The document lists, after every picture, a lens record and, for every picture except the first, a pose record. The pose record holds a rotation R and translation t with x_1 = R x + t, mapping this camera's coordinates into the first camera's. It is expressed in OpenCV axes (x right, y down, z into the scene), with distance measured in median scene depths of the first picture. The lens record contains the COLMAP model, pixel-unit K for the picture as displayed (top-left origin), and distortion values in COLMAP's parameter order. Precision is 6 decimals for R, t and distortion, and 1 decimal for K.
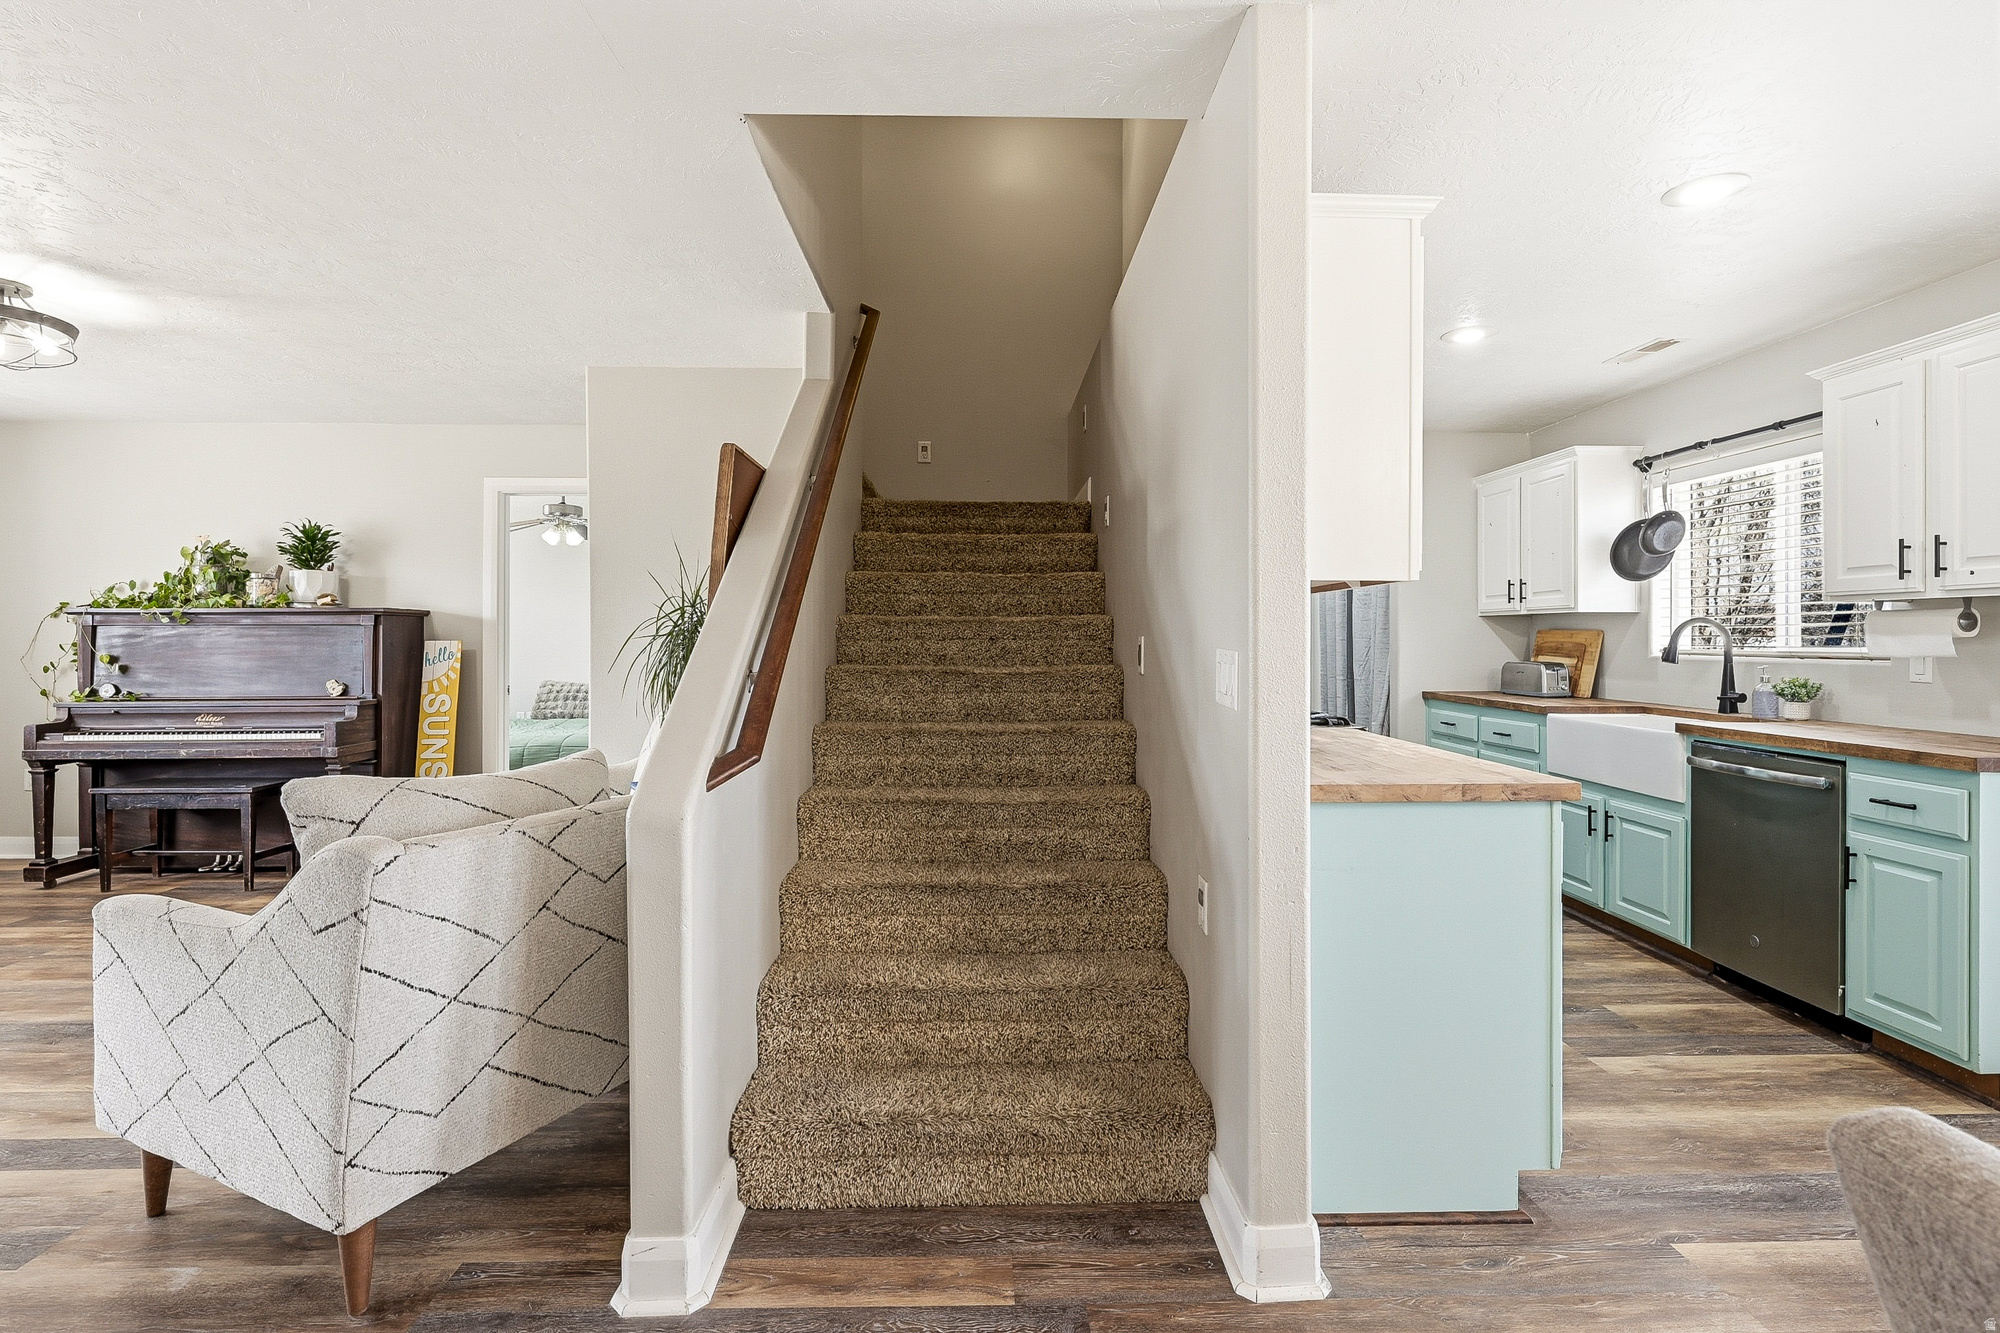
lens RADIAL K [[952.8, 0, 1000.3], [0, 952.8, 642.6], [0, 0, 1]] dist [-0.001403, -0.000388]
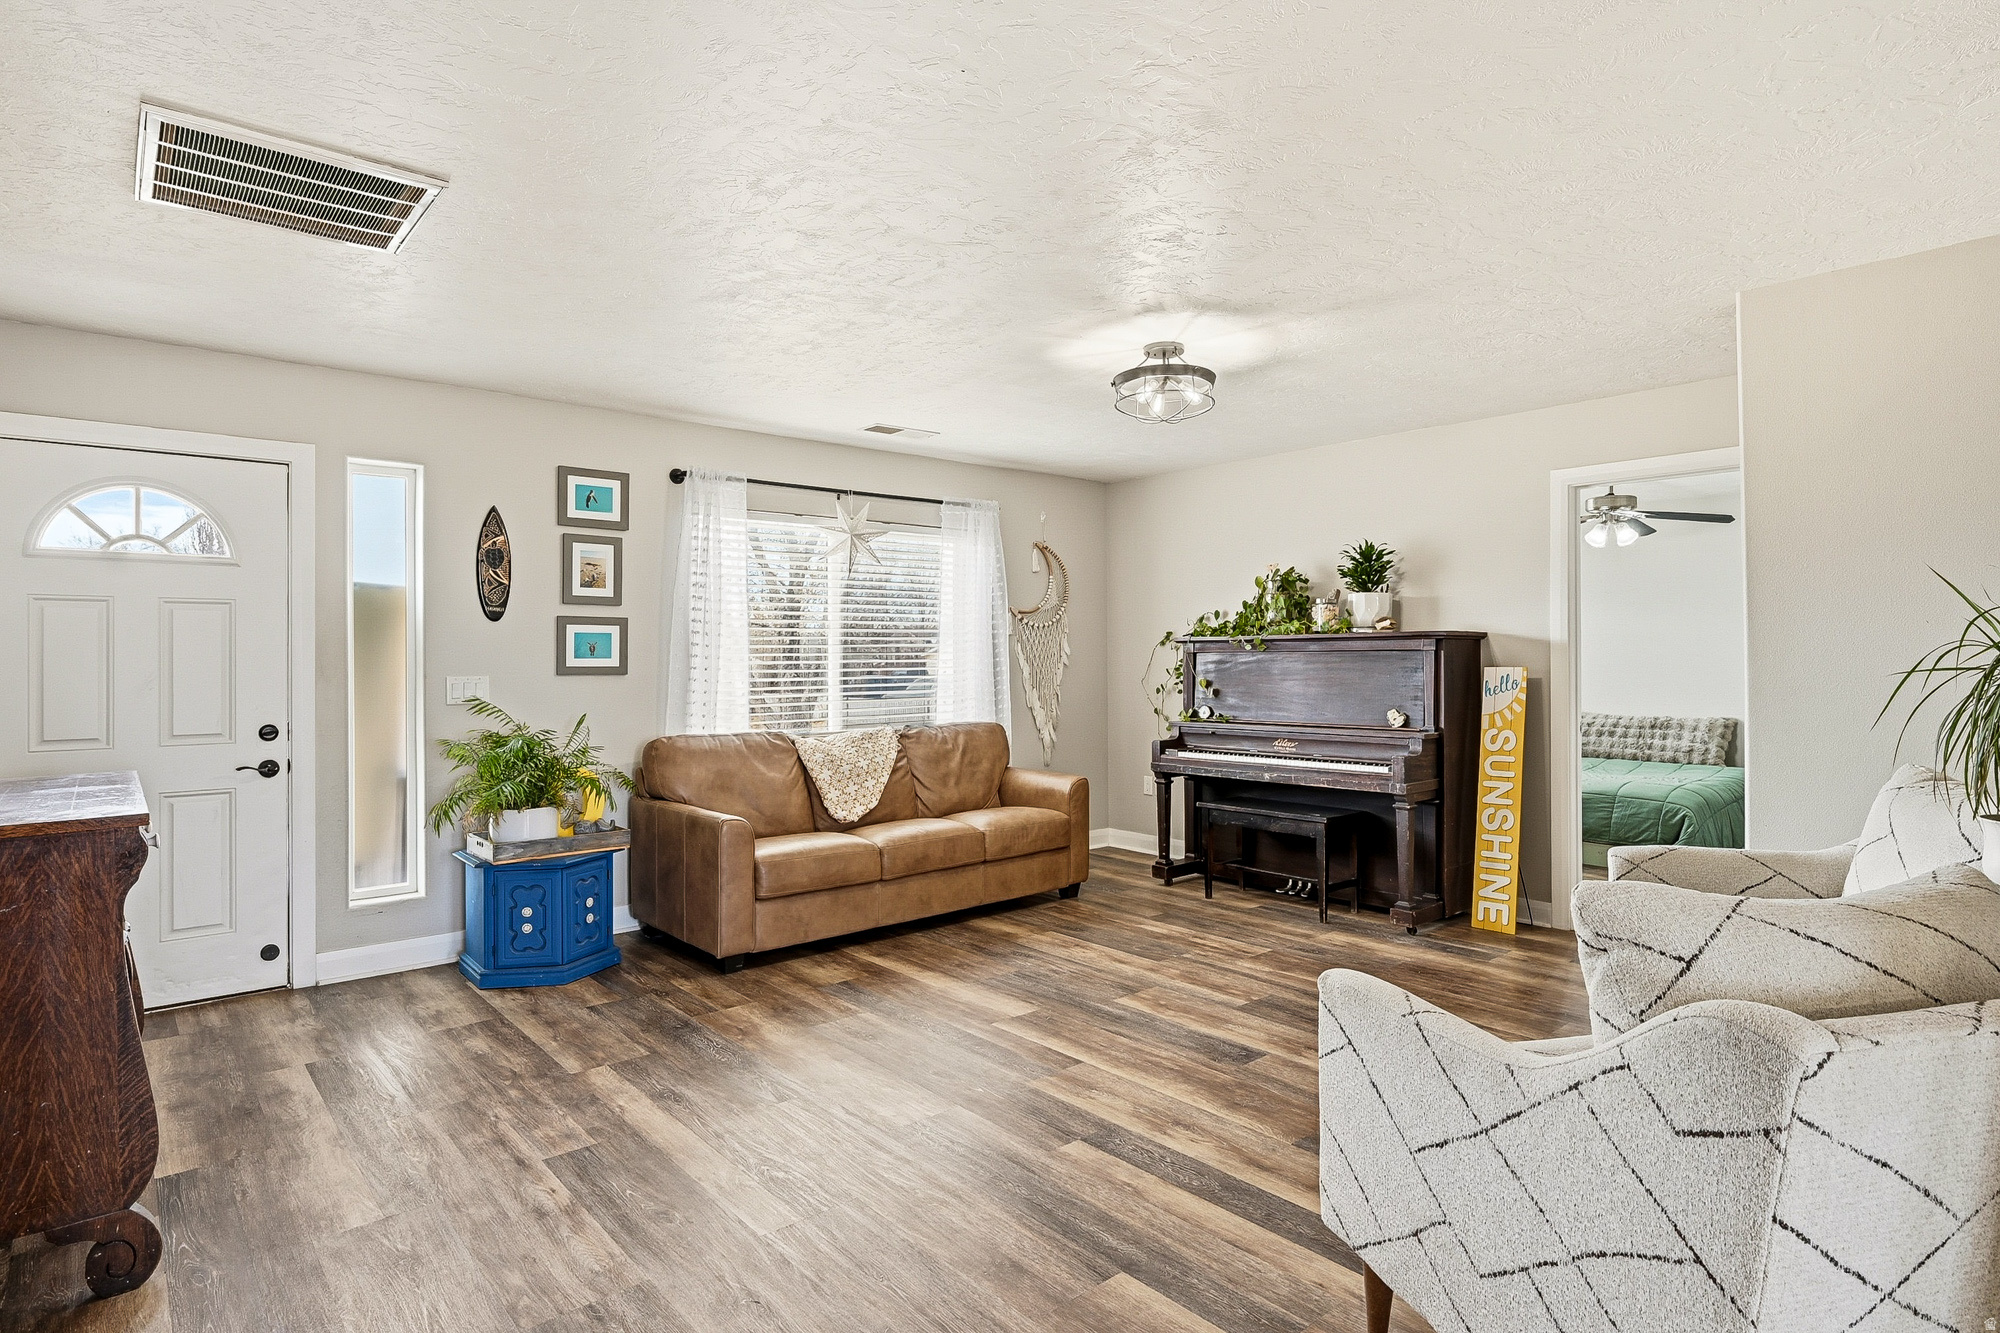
lens RADIAL K [[1055.1, 0, 1000.0], [0, 1055.1, 666.5], [0, 0, 1]] dist [-0.001207, -0.000119]
pose [[0.631042, 0.003819, -0.775739, -0.144866], [0.001216, 0.999982, 0.005912, -0.009392], [0.775748, -0.004674, 0.631026, 0.051796]]
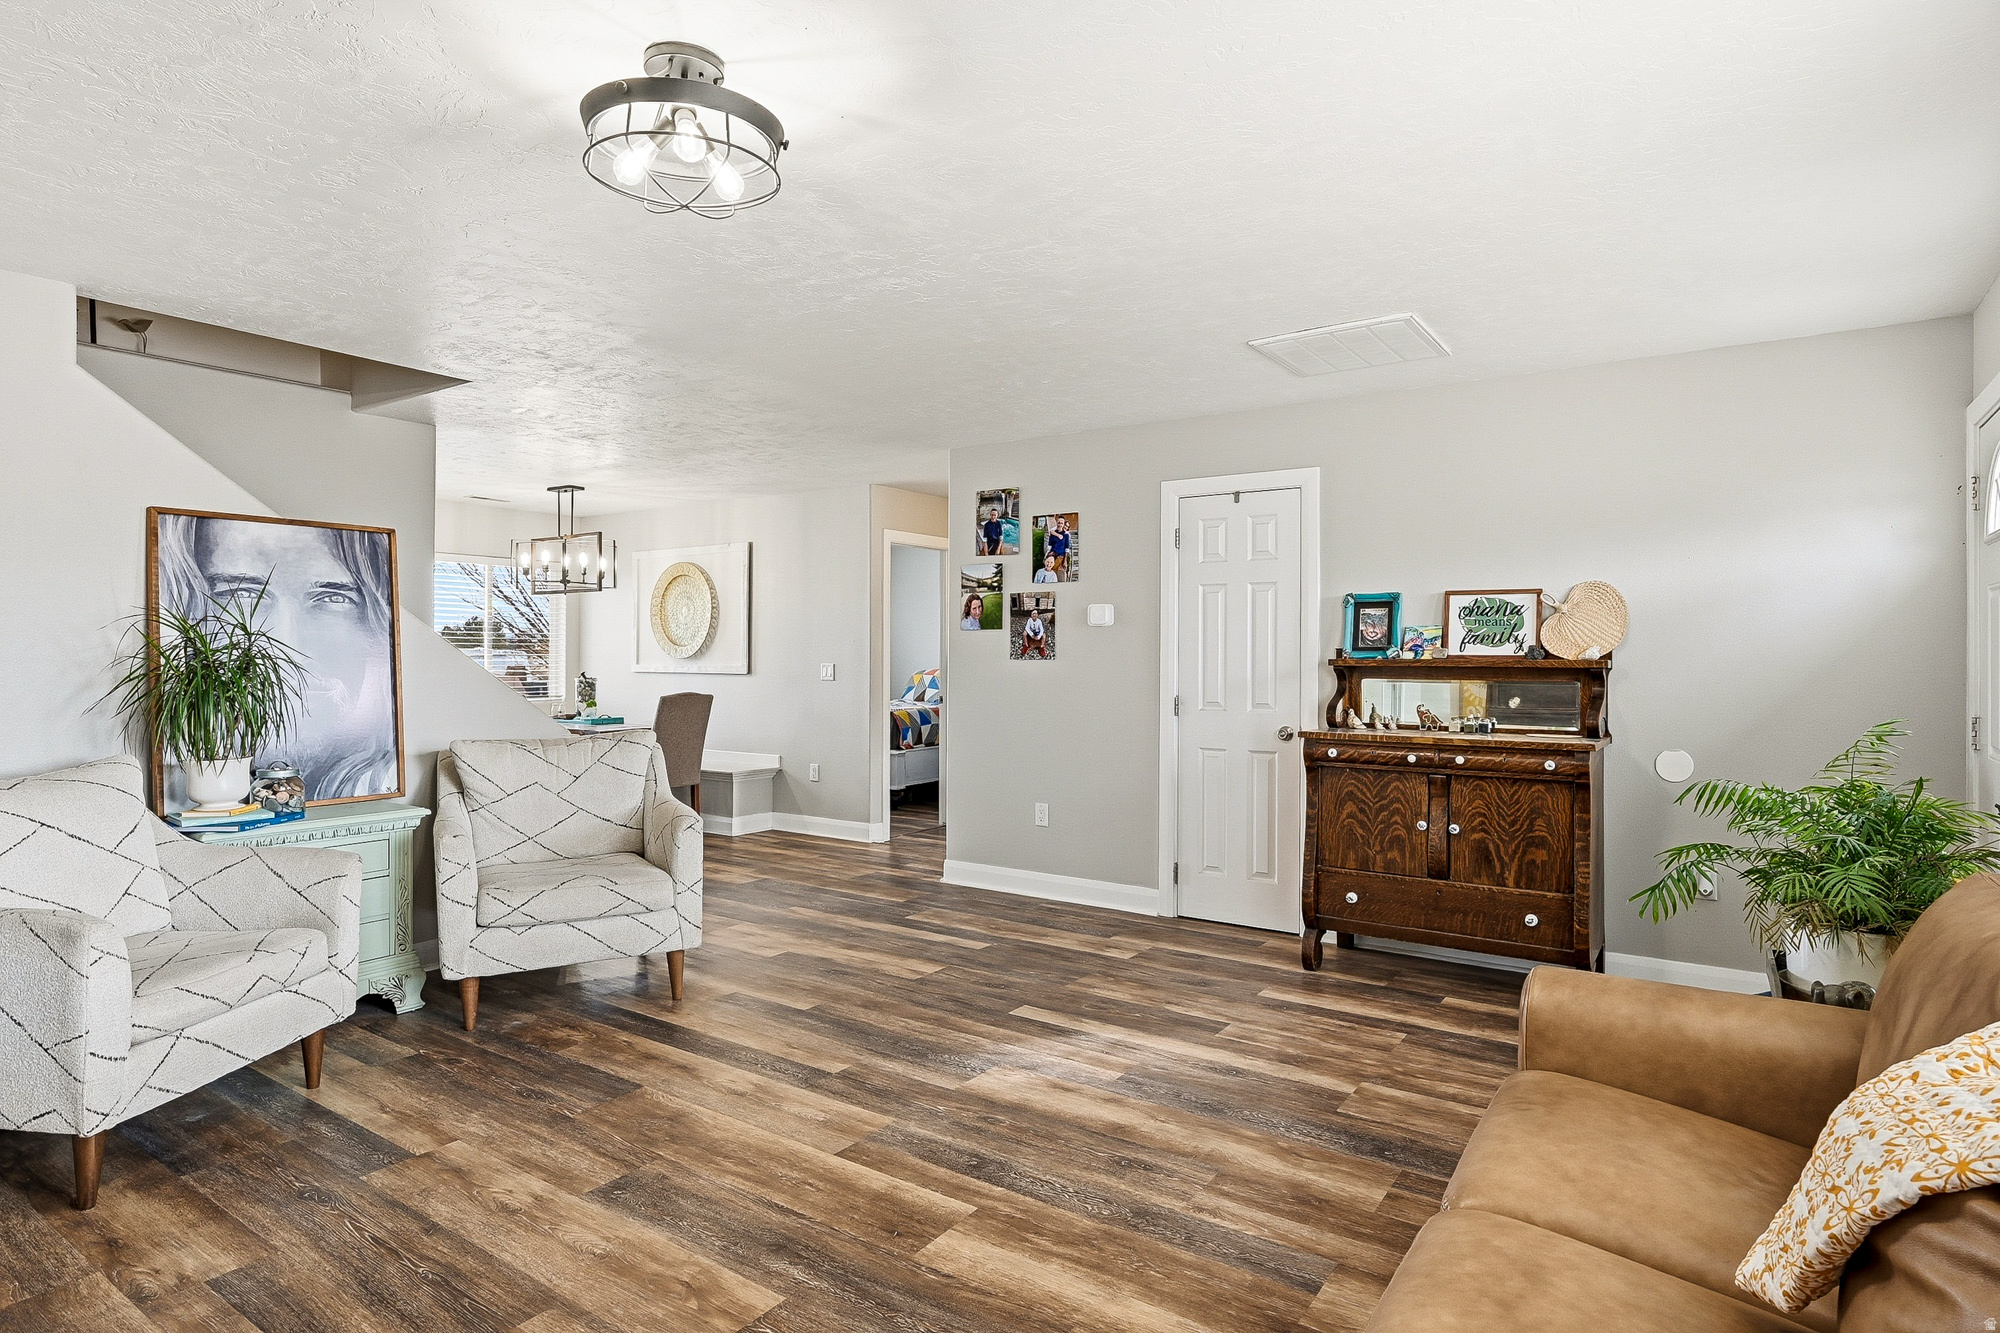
lens RADIAL K [[1084.7, 0, 1000.0], [0, 1084.7, 666.5], [0, 0, 1]] dist [0.000082, 0.000024]
pose [[-0.805793, -0.009833, 0.592115, -1.024841], [-0.000798, 0.999879, 0.015519, -0.014100], [-0.592196, 0.012033, -0.805704, 0.908728]]
